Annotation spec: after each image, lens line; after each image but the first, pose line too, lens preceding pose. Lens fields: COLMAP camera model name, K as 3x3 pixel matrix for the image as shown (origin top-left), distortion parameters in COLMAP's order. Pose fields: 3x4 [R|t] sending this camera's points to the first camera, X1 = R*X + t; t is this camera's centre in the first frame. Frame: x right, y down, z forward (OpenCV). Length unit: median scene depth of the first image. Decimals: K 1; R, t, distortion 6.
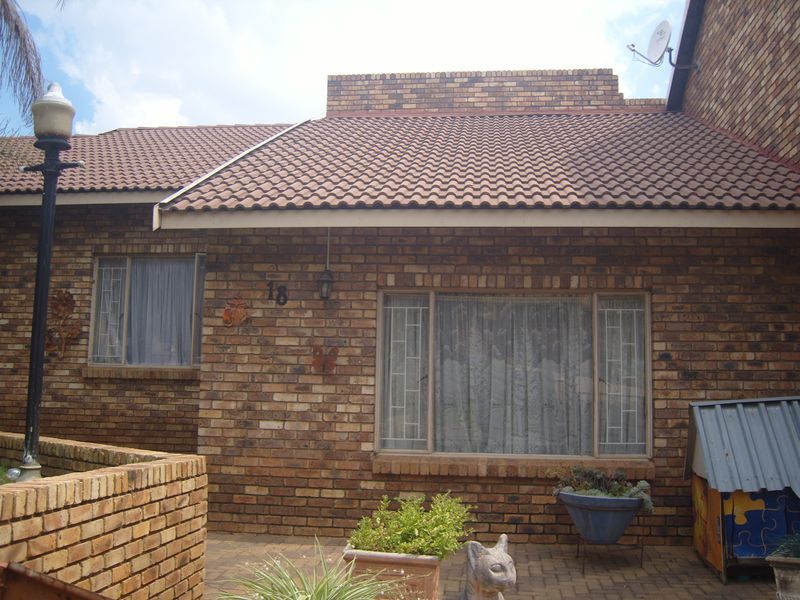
lens RADIAL K [[826.5, 0, 400.0], [0, 826.5, 300.0], [0, 0, 1]] dist [-0.176133, 0.126374]
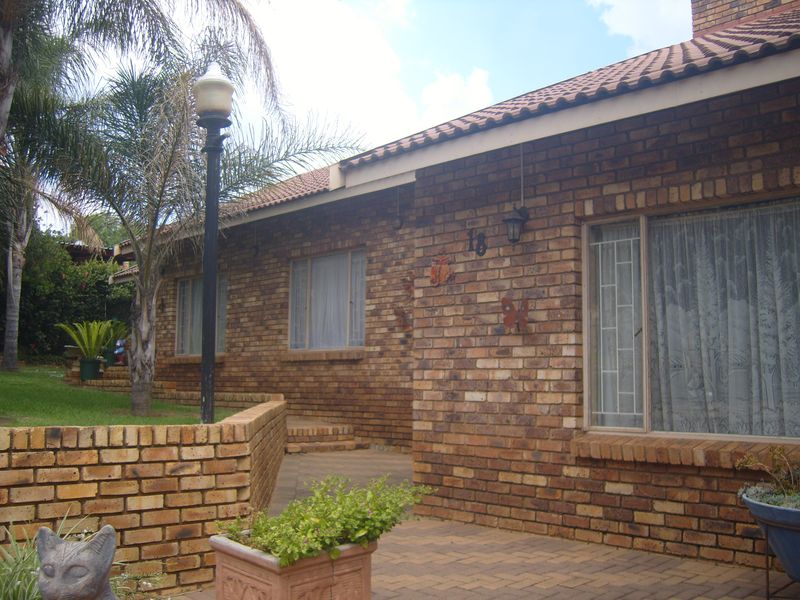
lens RADIAL K [[826.5, 0, 400.0], [0, 826.5, 300.0], [0, 0, 1]] dist [-0.176133, 0.126374]
pose [[0.760134, -0.075703, -0.645342, 0.343900], [0.083553, 0.996332, -0.018461, 0.061538], [0.644372, -0.039888, 0.763671, 0.298121]]
